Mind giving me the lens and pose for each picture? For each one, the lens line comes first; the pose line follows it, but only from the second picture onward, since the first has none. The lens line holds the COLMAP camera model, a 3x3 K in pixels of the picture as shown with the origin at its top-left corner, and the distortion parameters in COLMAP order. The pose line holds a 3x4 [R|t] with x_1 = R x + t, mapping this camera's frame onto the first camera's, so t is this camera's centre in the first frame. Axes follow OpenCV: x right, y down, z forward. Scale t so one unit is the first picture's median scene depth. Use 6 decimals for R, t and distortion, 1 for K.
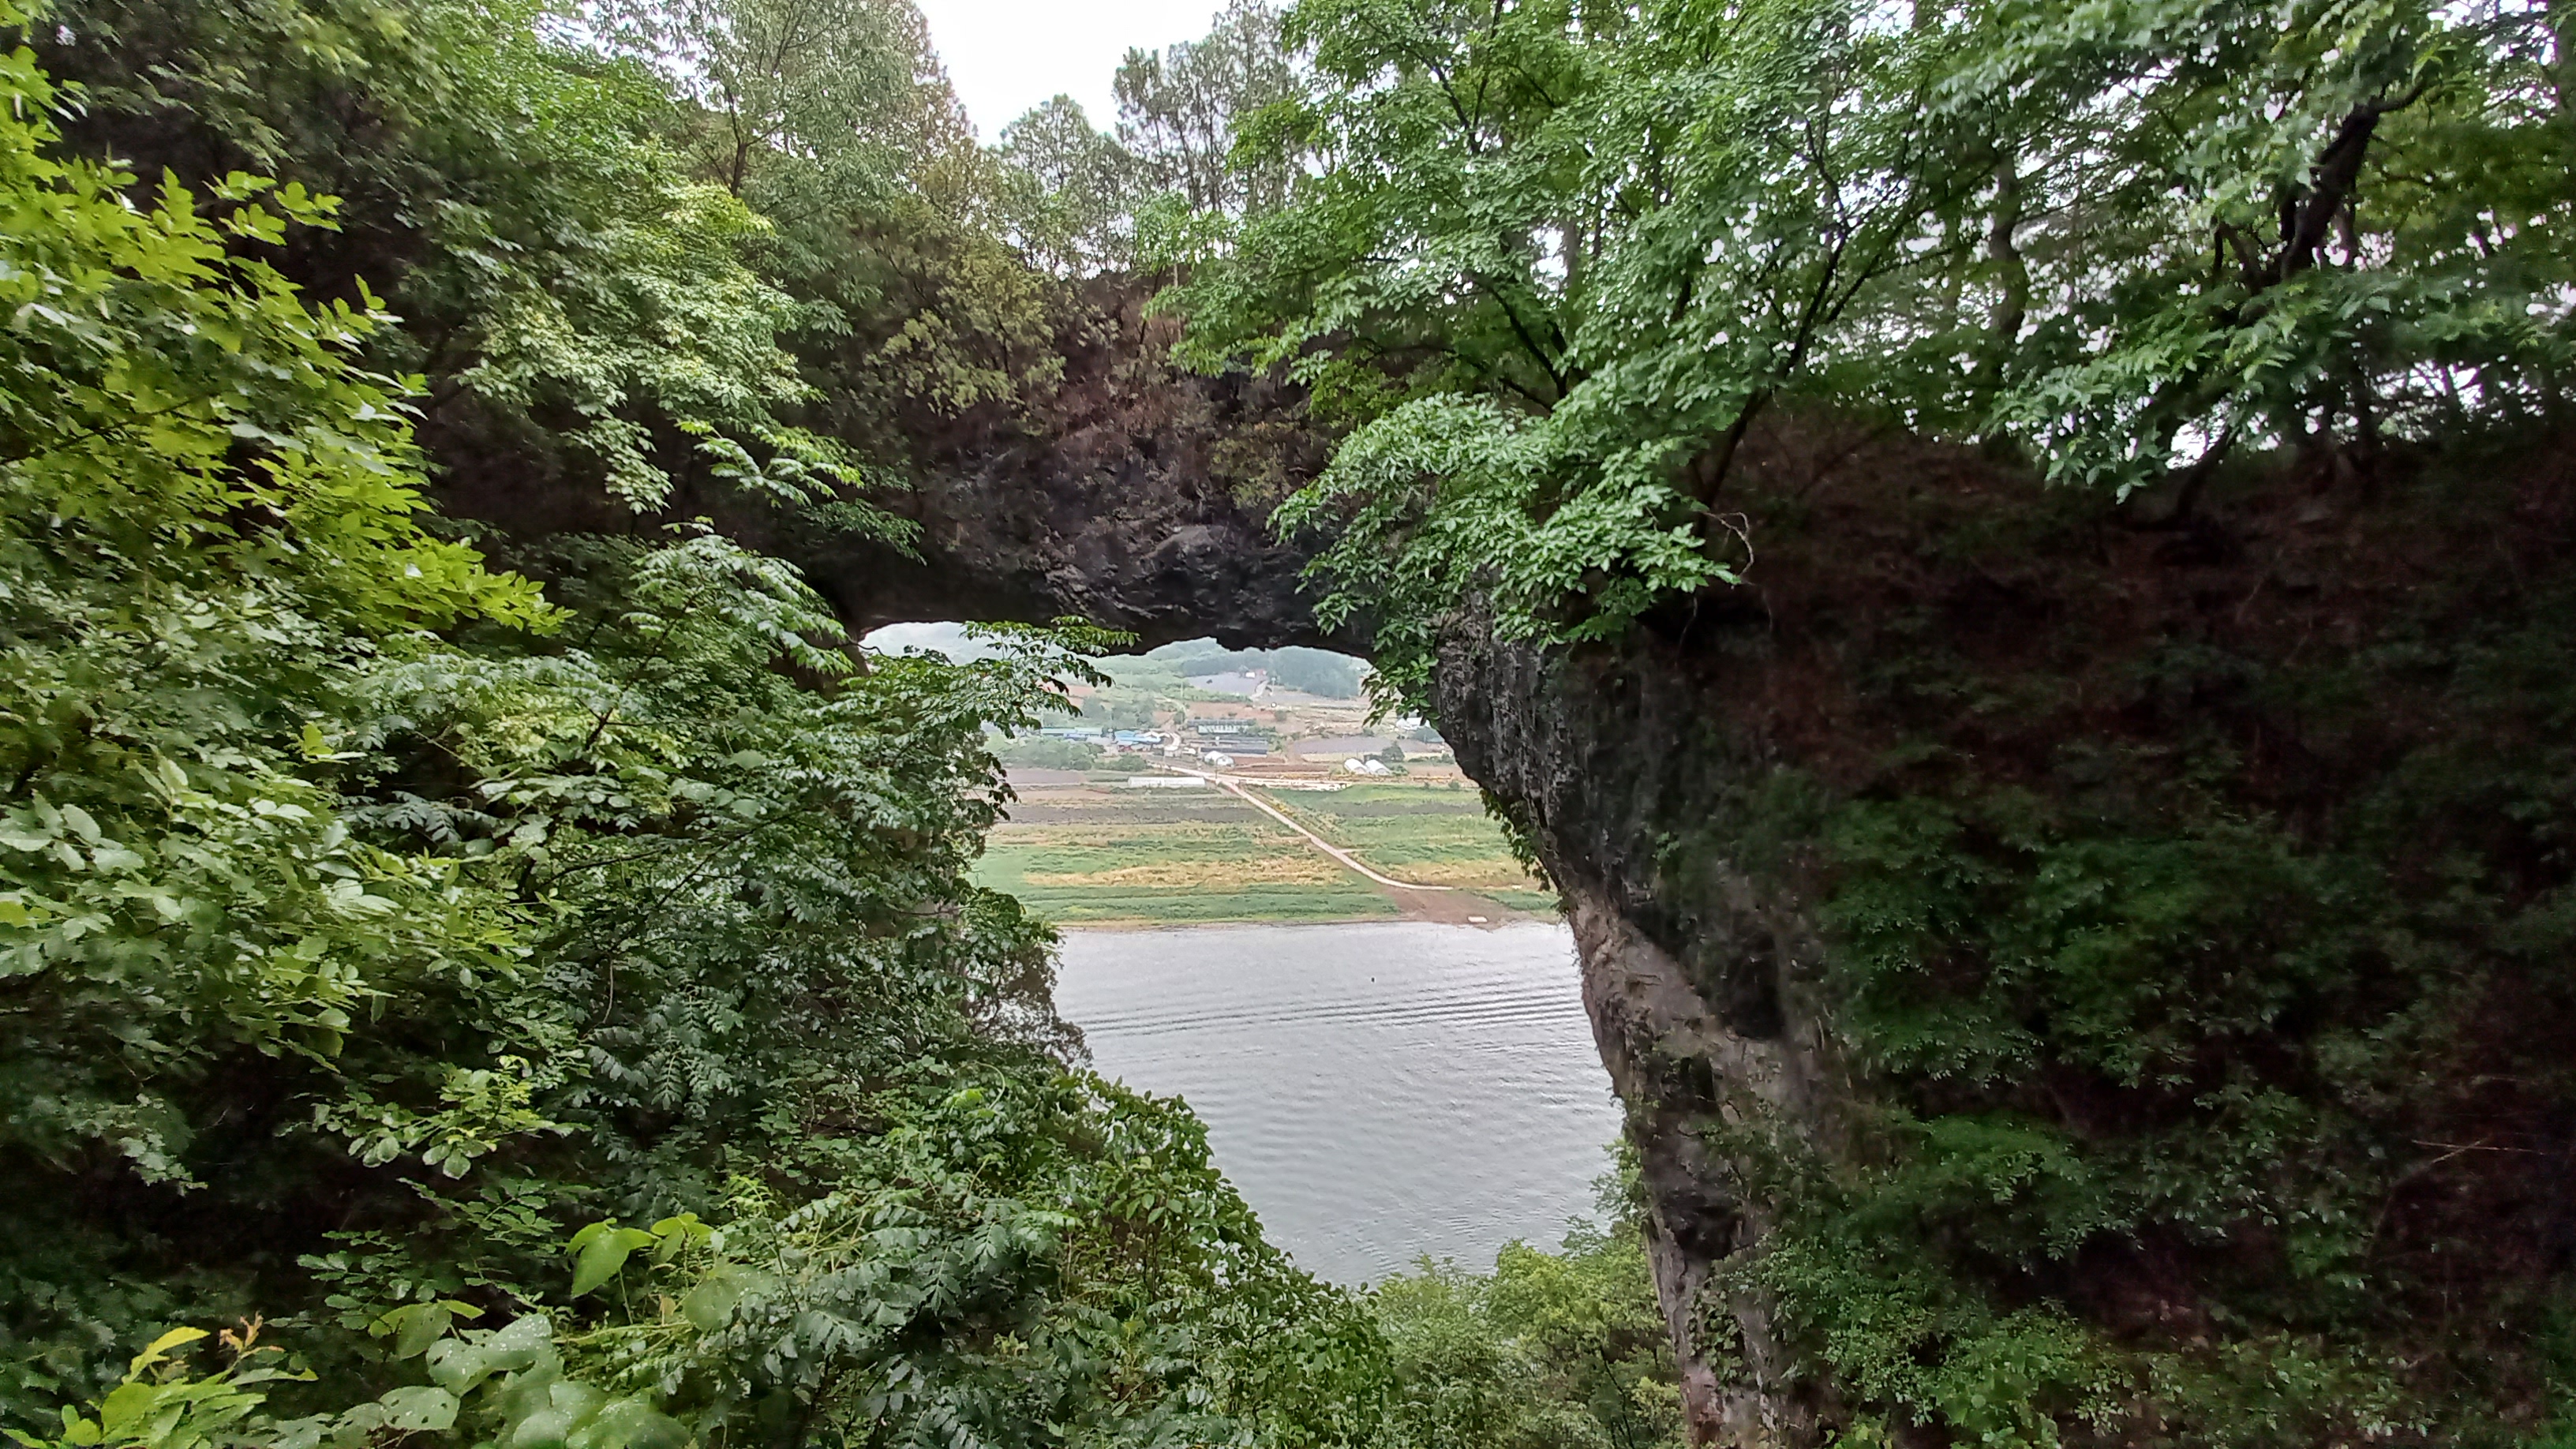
lens RADIAL K [[1014.5, 0, 1279.6], [0, 1014.5, 733.1], [0, 0, 1]] dist [-0.003509, -0.002777]
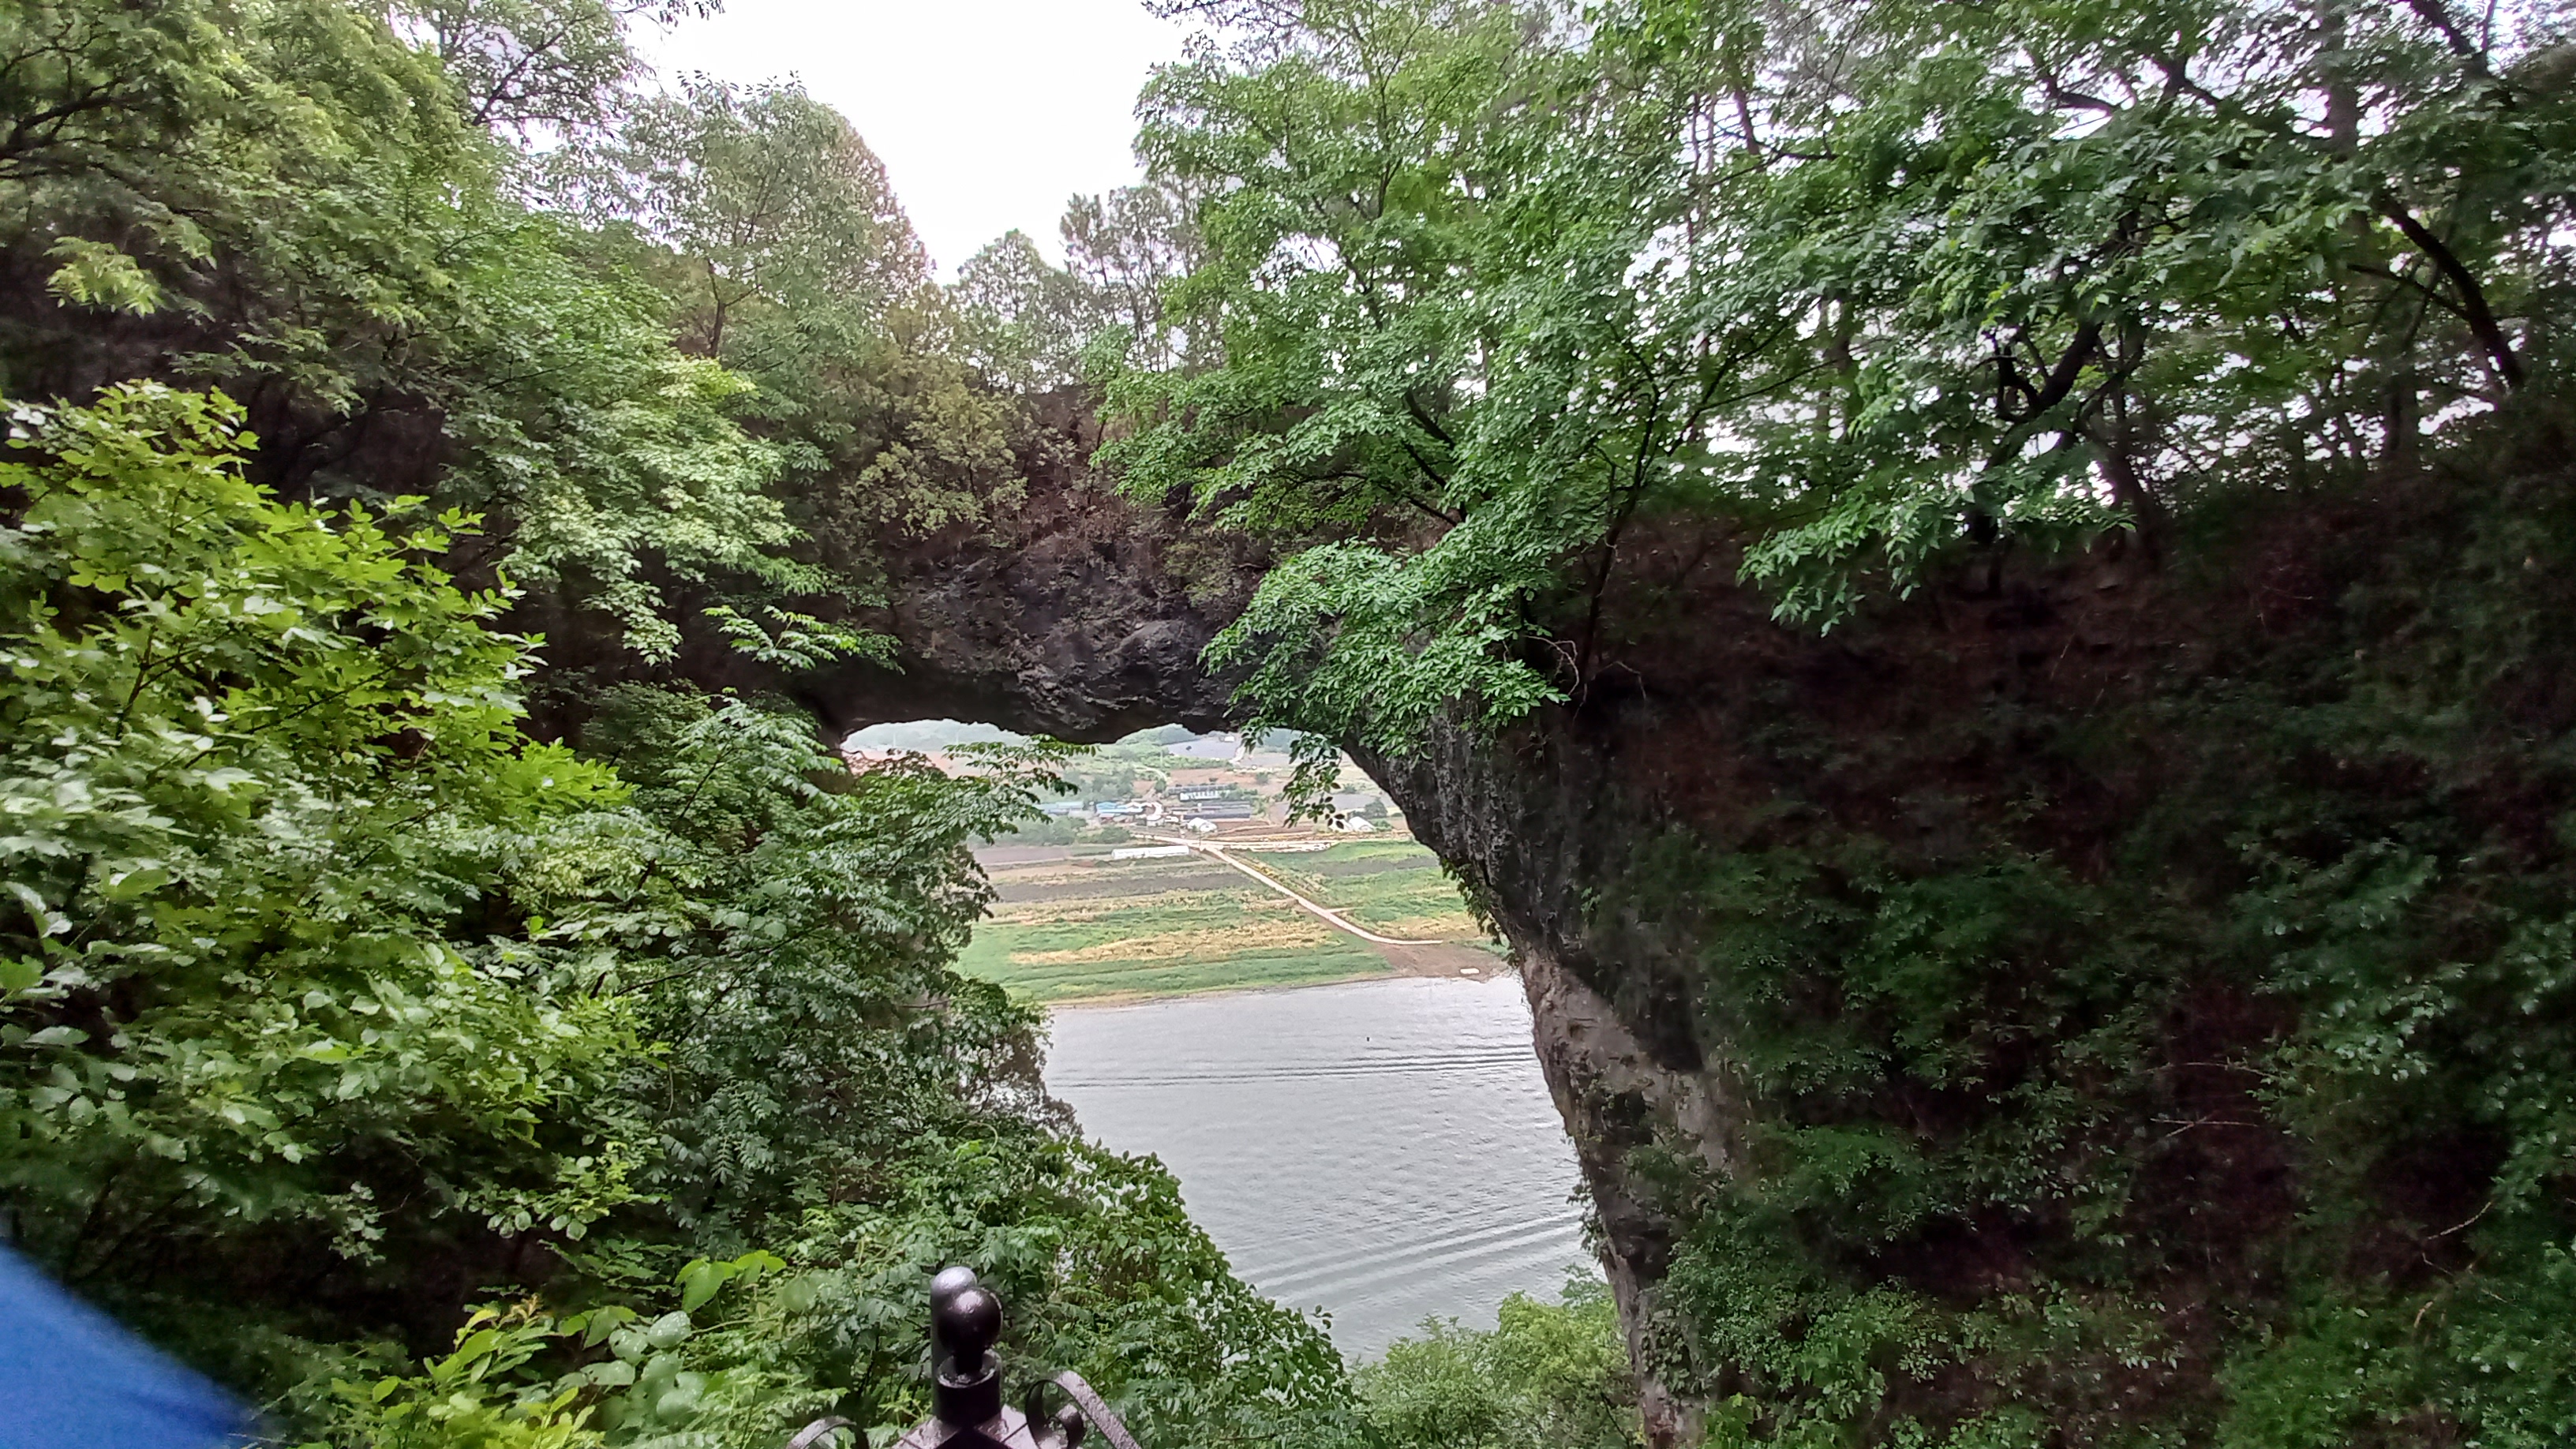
lens RADIAL K [[1014.5, 0, 1282.6], [0, 1014.5, 734.9], [0, 0, 1]] dist [-0.003509, -0.002777]
pose [[0.998037, -0.057931, 0.023792, 0.042751], [0.059230, 0.996550, -0.058142, -0.033624], [-0.020342, 0.059437, 0.998025, -0.153201]]
